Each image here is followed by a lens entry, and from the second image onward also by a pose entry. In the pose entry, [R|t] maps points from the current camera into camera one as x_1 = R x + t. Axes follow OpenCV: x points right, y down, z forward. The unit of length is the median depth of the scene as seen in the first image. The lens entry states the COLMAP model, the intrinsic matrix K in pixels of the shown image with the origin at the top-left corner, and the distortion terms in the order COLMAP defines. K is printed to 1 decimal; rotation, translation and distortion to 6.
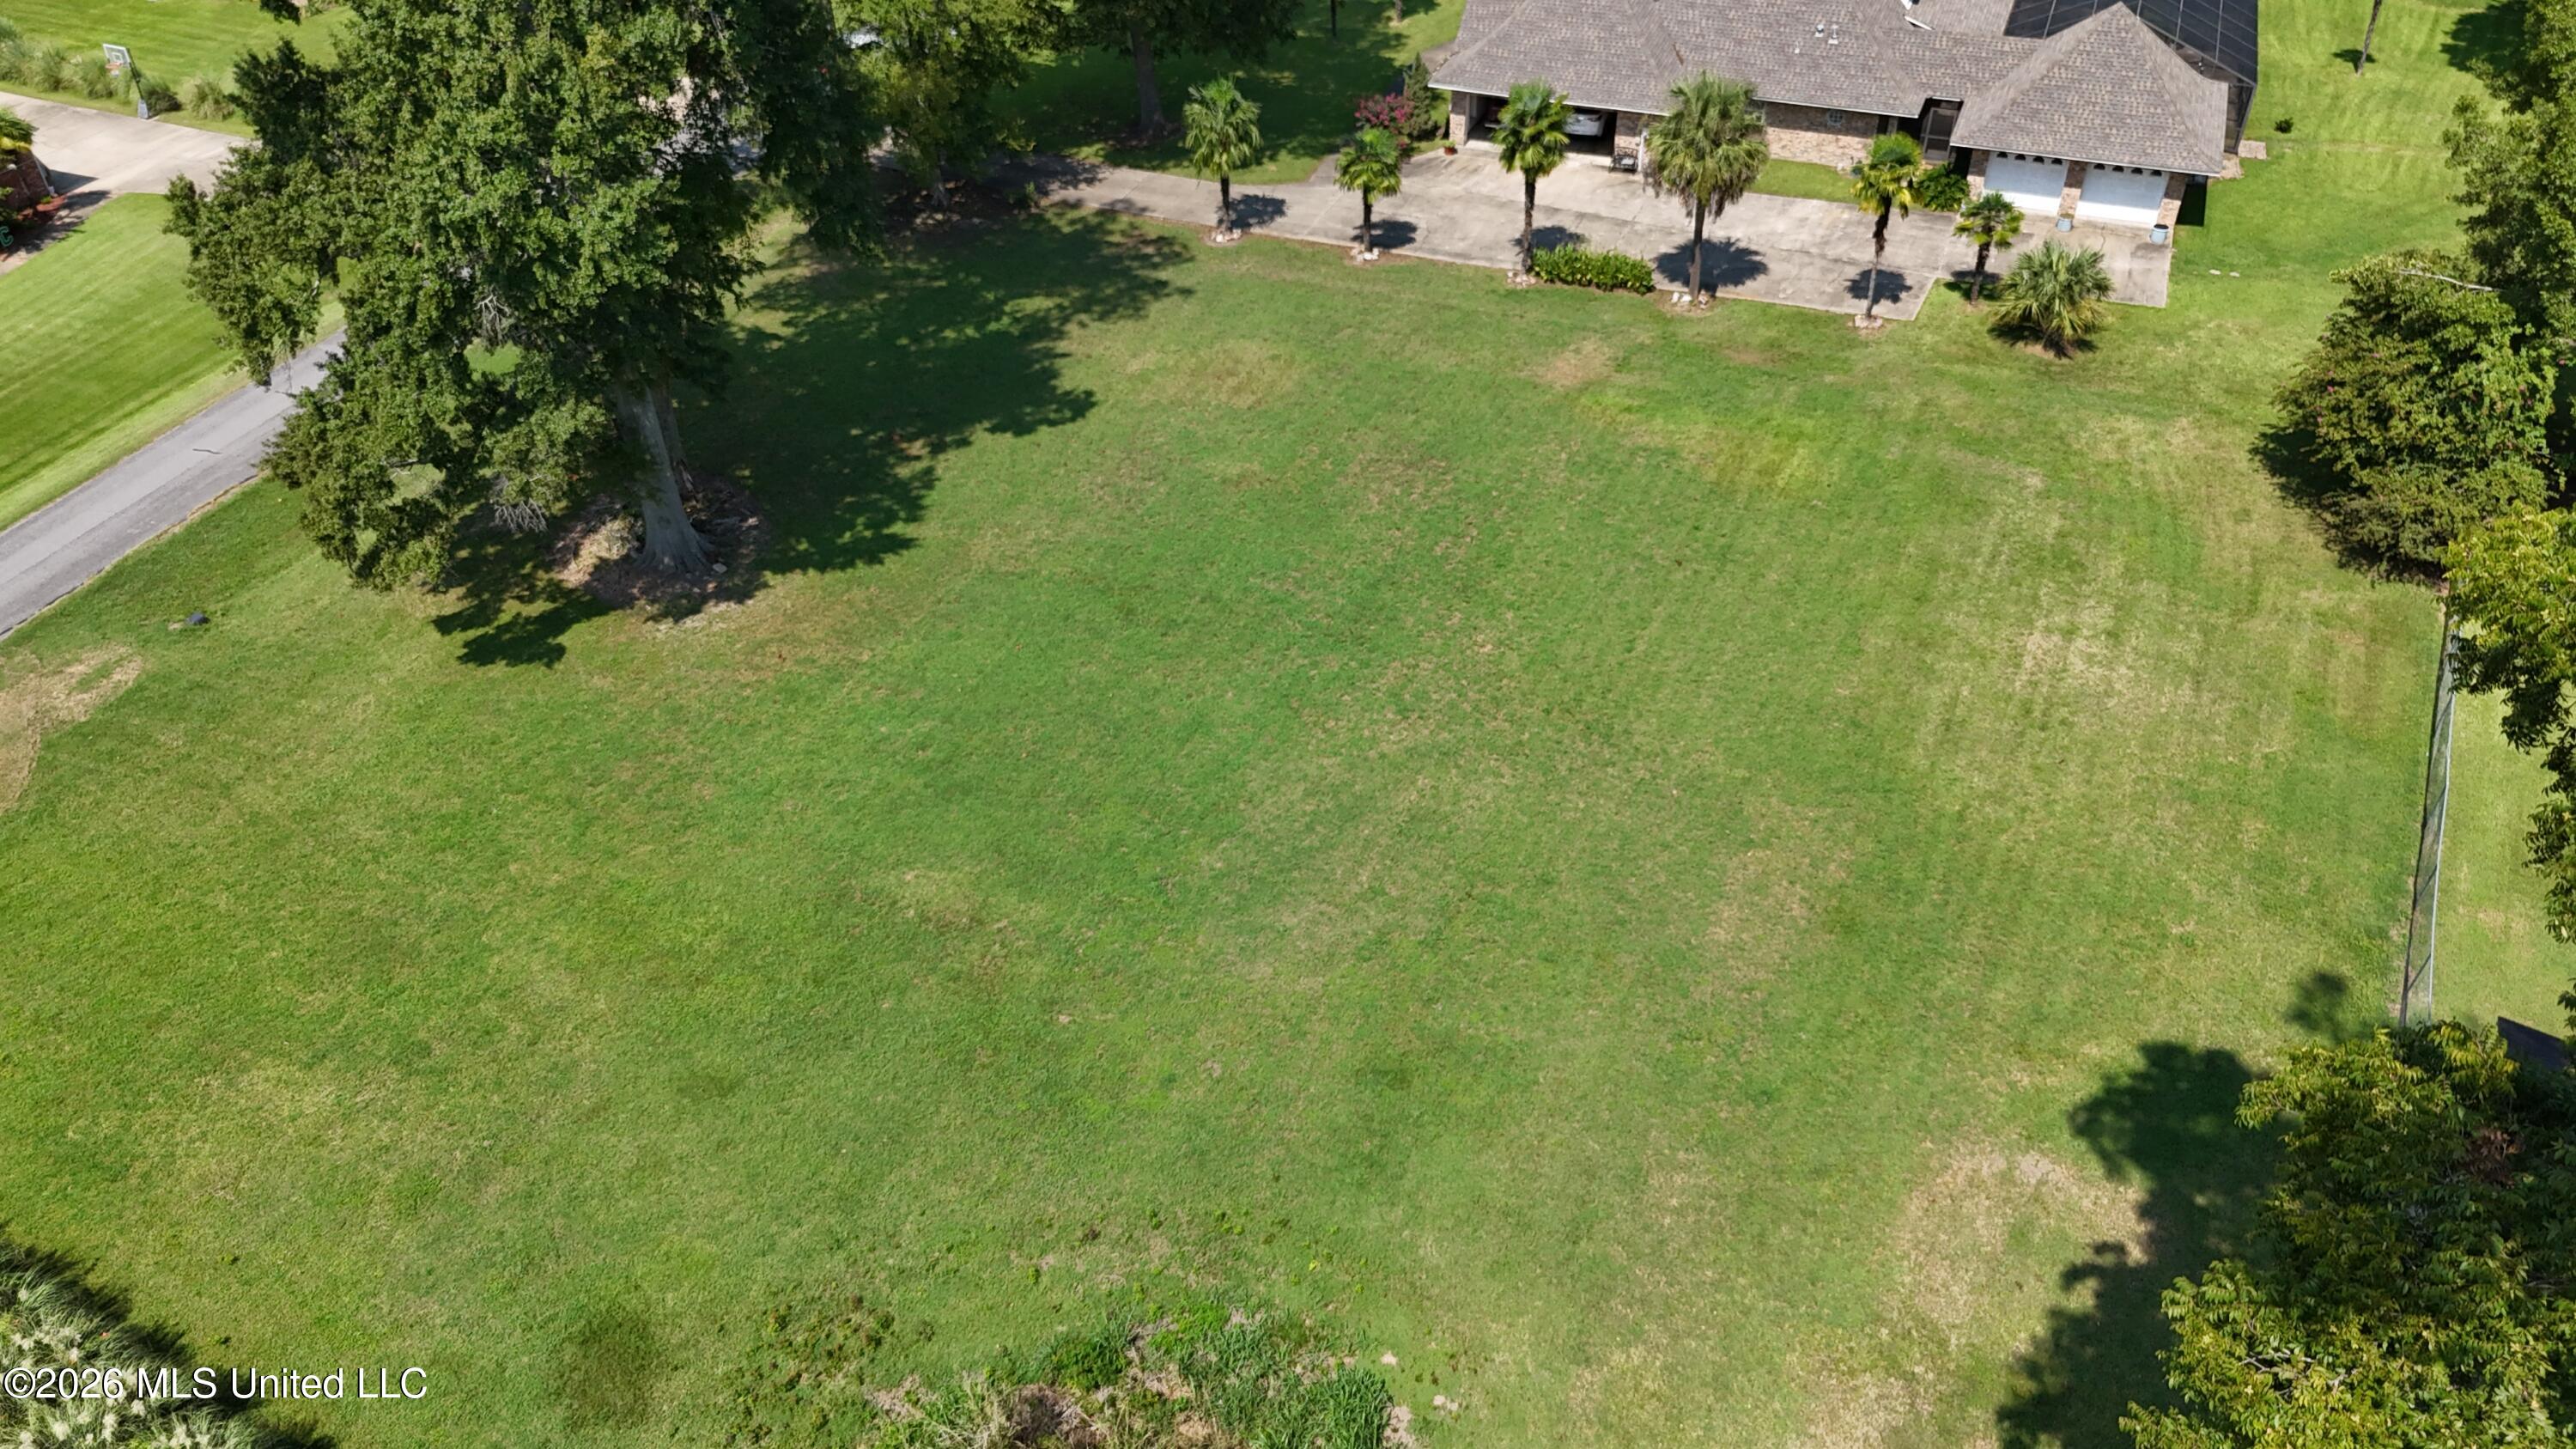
lens RADIAL K [[1915.5, 0, 1288.0], [0, 1915.5, 724.5], [0, 0, 1]] dist [0.064045, -0.074495]
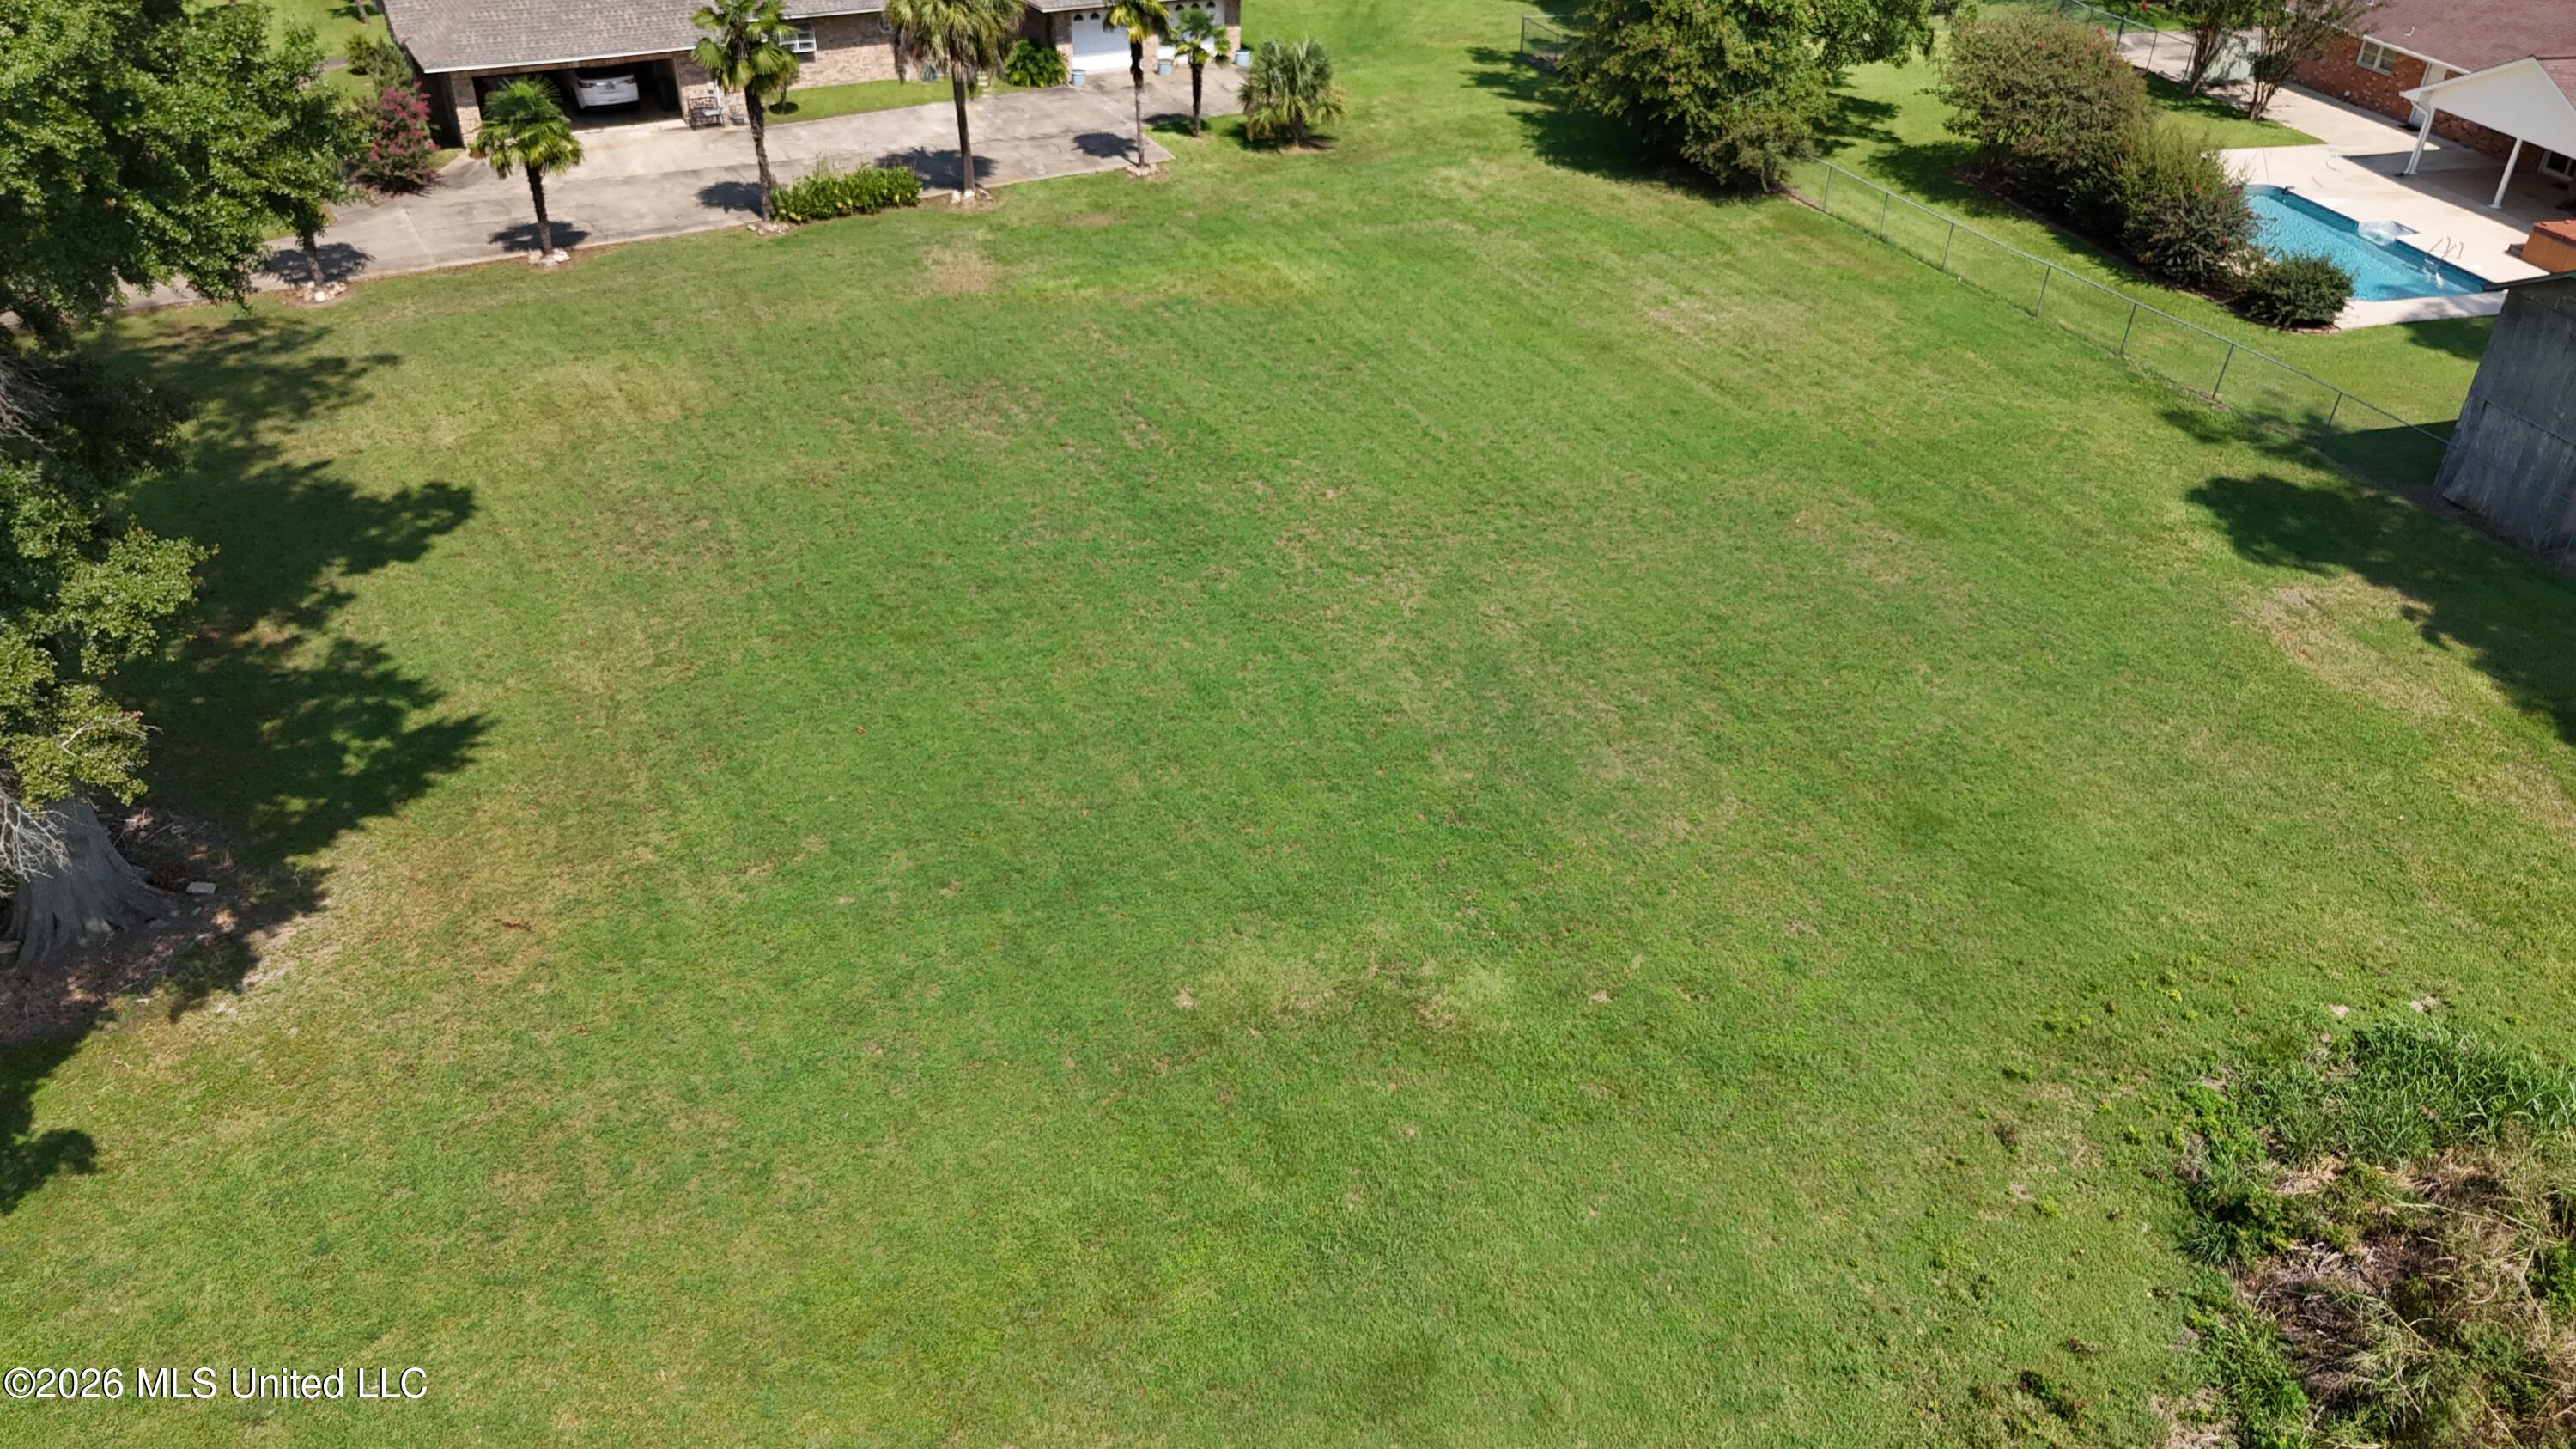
lens RADIAL K [[1915.5, 0, 1288.0], [0, 1915.5, 724.5], [0, 0, 1]] dist [0.064045, -0.074495]
pose [[0.627582, -0.396828, 0.669827, -0.441391], [0.456804, 0.884378, 0.095941, -0.035498], [-0.630453, 0.245769, 0.736293, 0.399850]]
